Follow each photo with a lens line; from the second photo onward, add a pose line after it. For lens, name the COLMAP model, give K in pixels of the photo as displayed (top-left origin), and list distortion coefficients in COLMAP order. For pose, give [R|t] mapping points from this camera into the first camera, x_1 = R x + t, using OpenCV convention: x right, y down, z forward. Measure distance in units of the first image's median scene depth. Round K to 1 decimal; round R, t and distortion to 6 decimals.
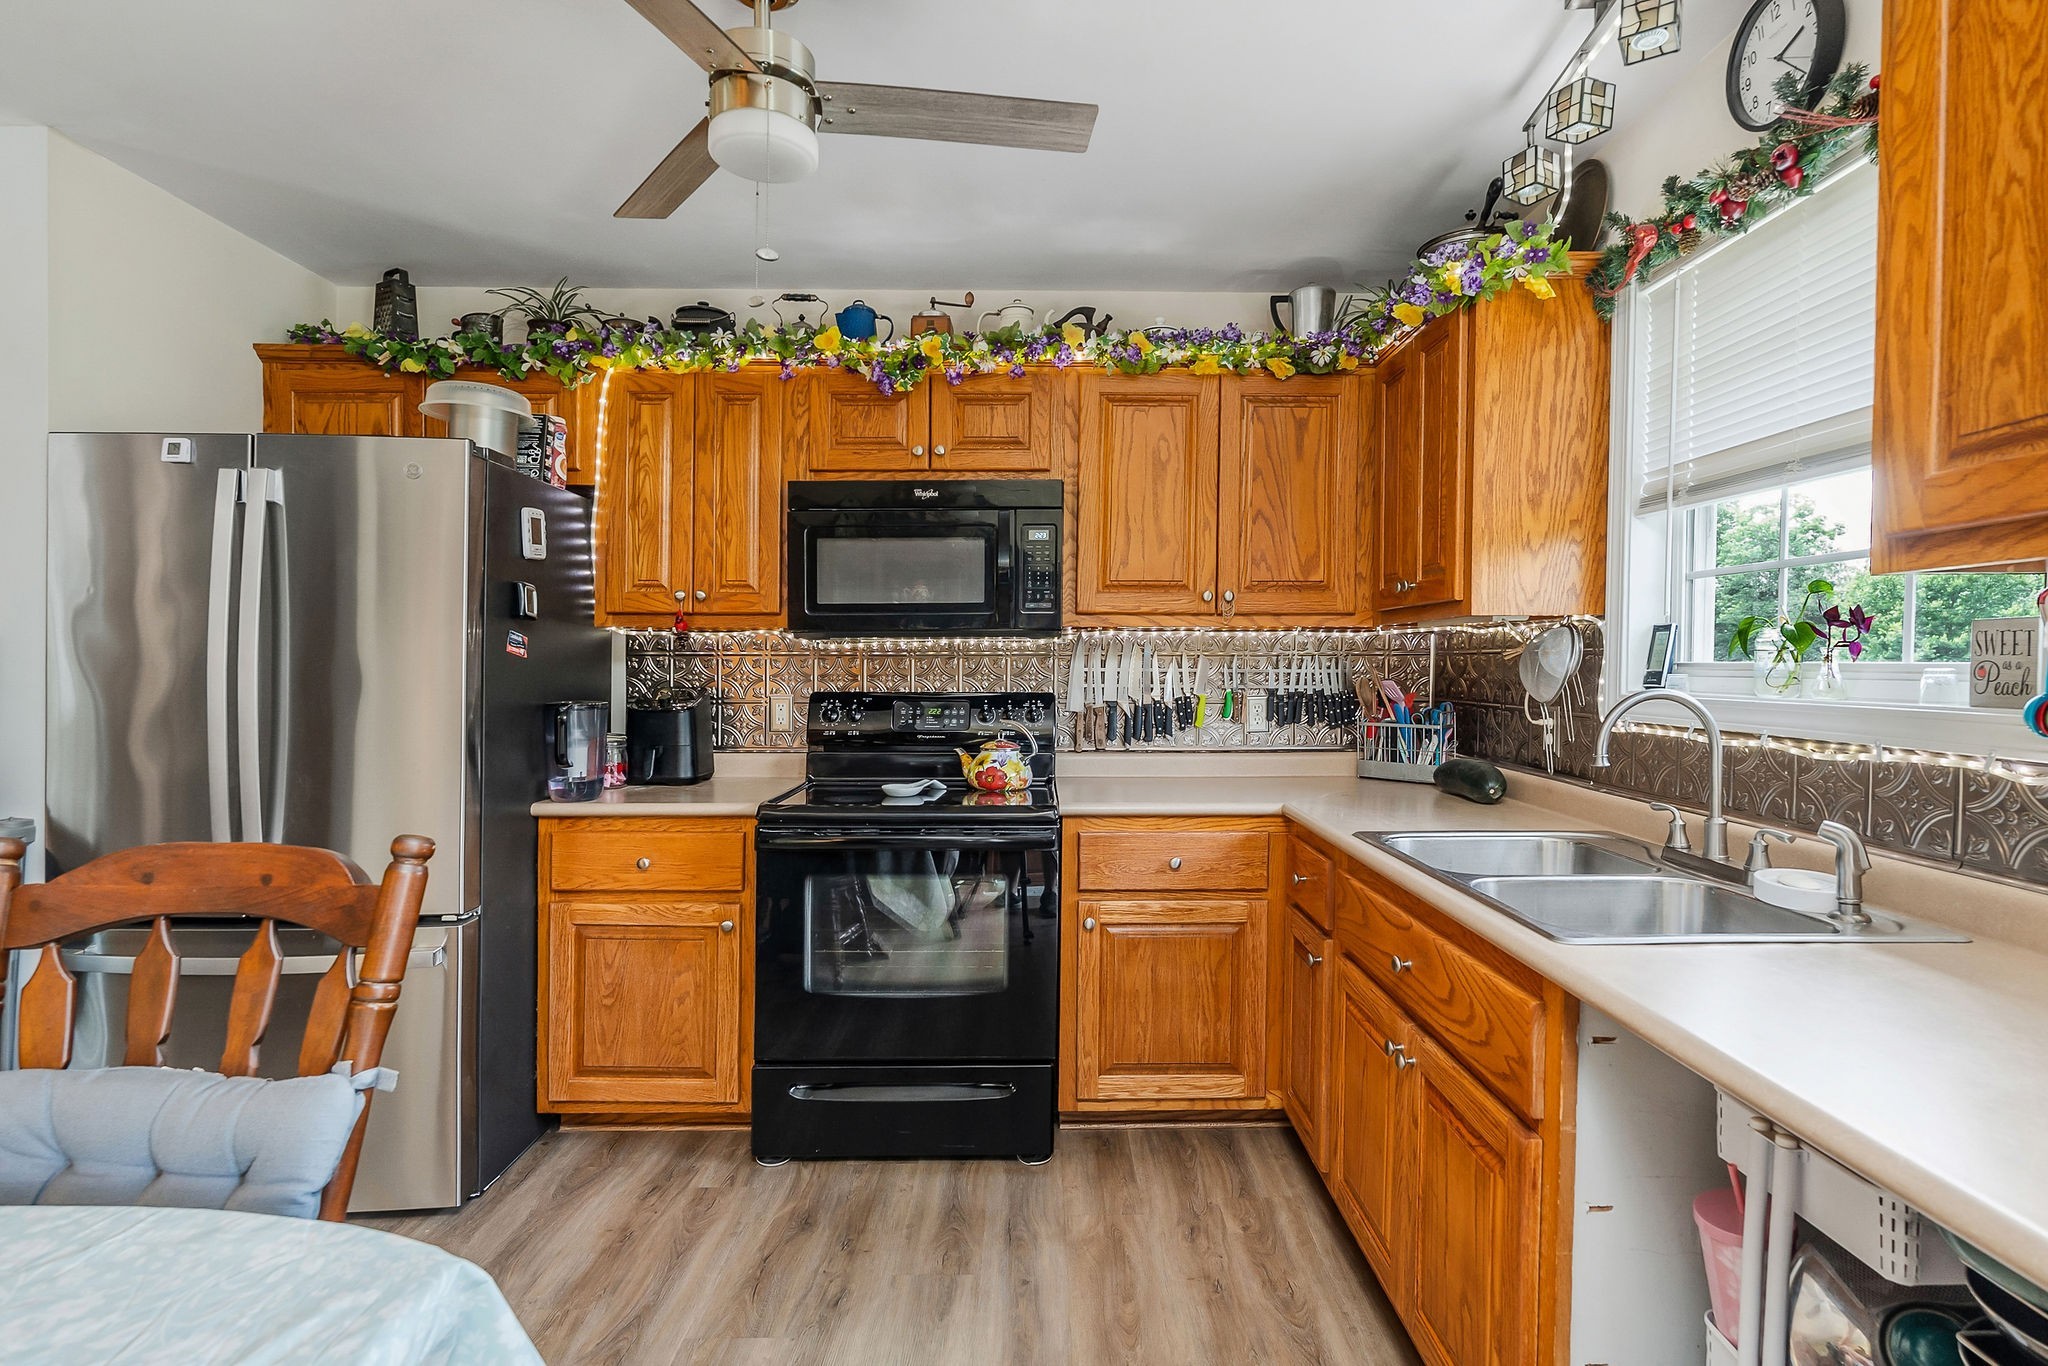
lens RADIAL K [[1013.4, 0, 1038.4], [0, 1013.4, 679.1], [0, 0, 1]] dist [-0.000514, 0.000007]
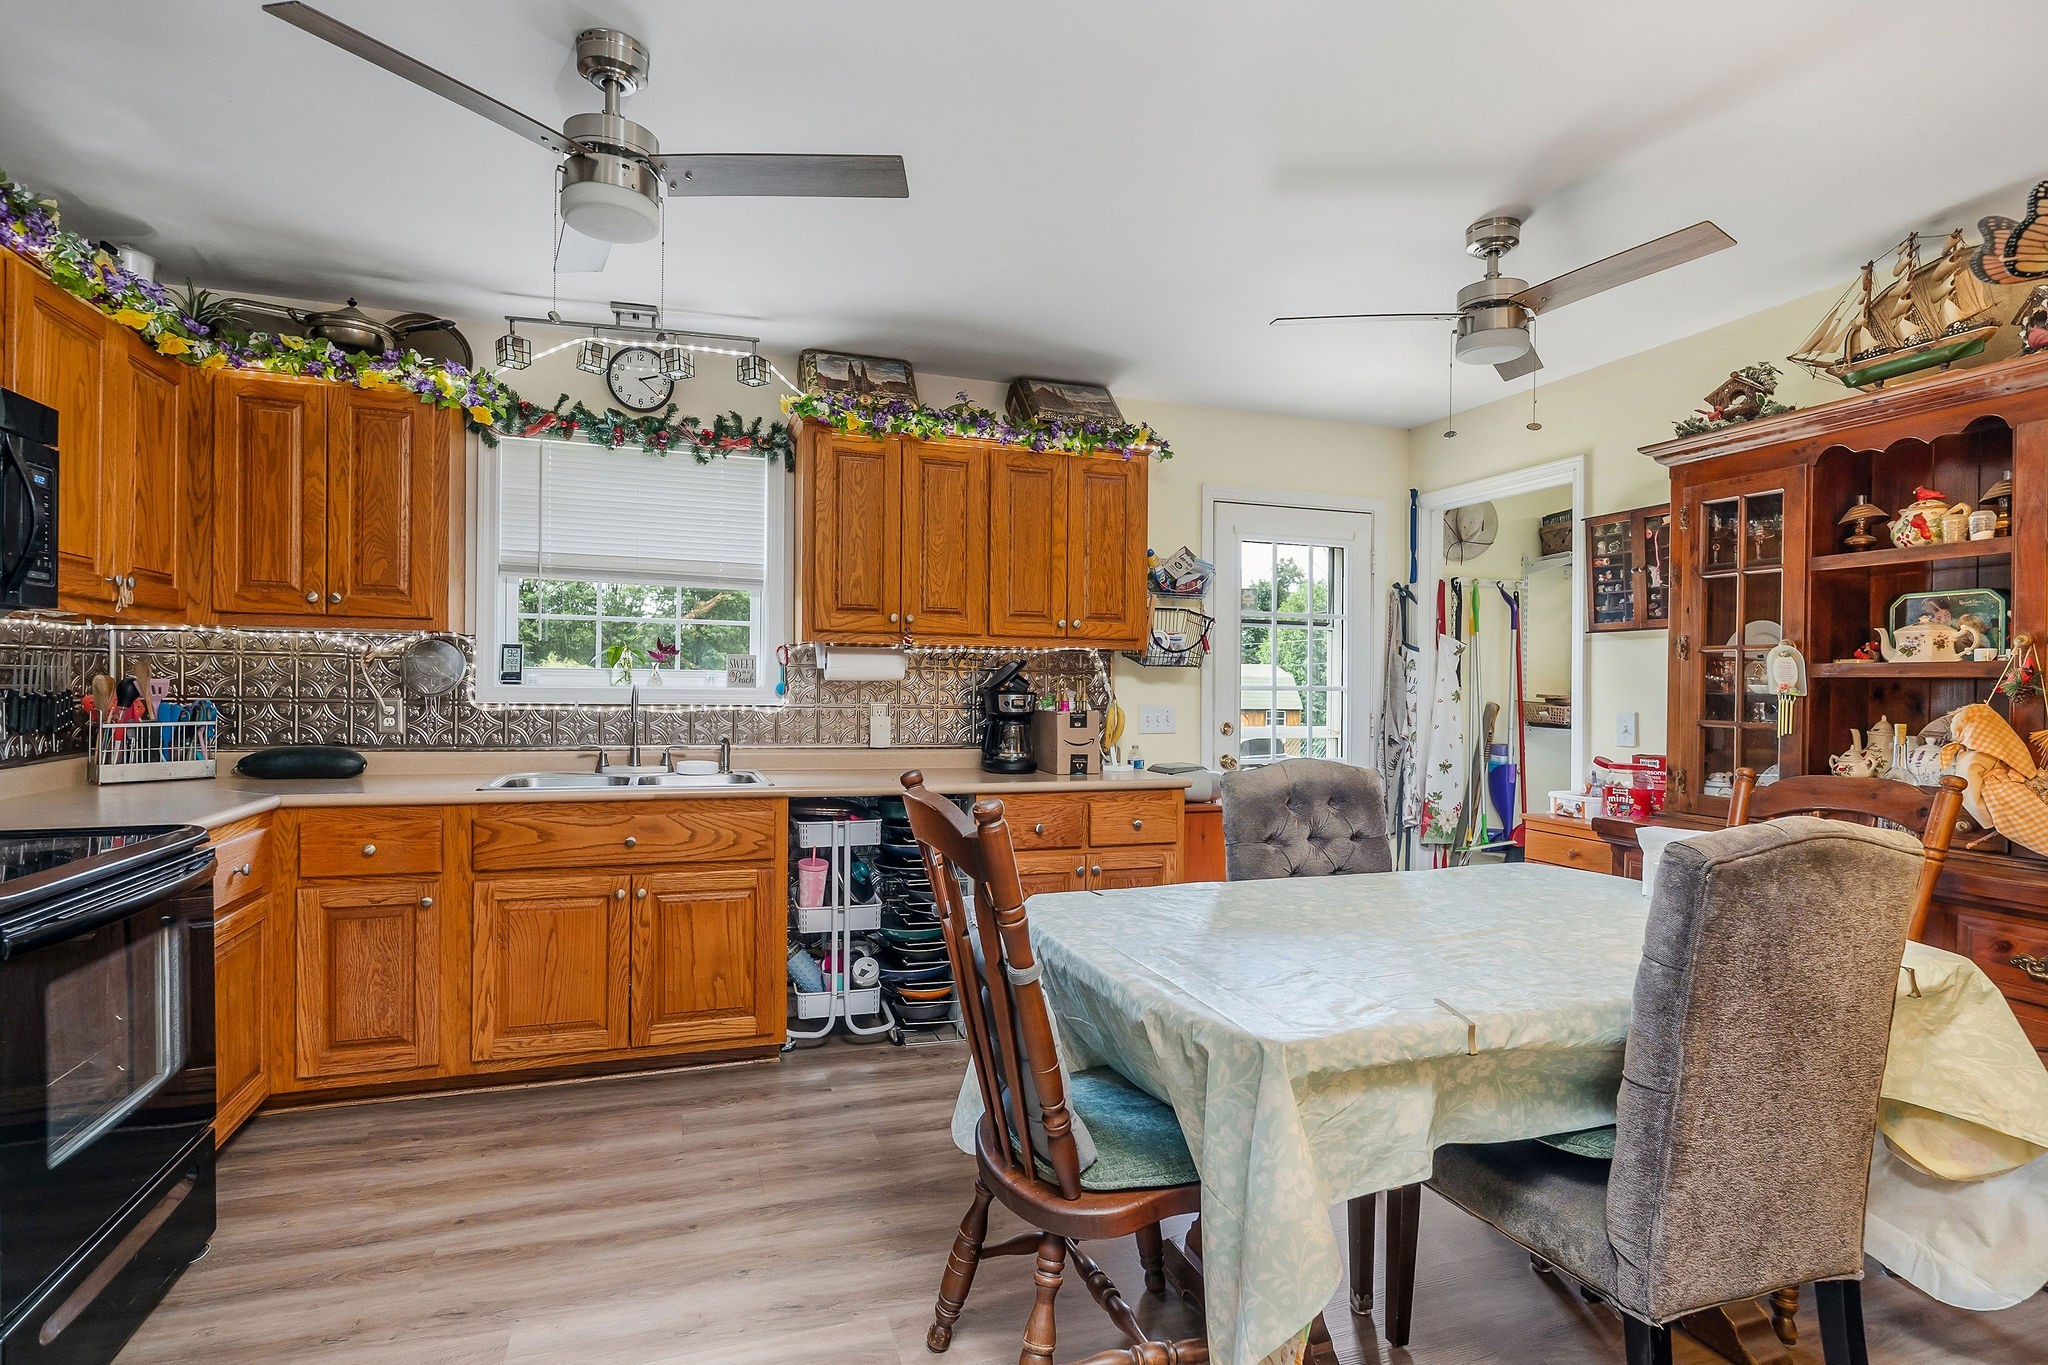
lens RADIAL K [[1013.4, 0, 1038.4], [0, 1013.4, 678.6], [0, 0, 1]] dist [-0.000514, 0.000007]
pose [[-0.318477, -0.002936, 0.947926, -1.245924], [0.001576, 0.999992, 0.003627, -0.002328], [-0.947929, 0.002649, -0.318470, 0.739532]]
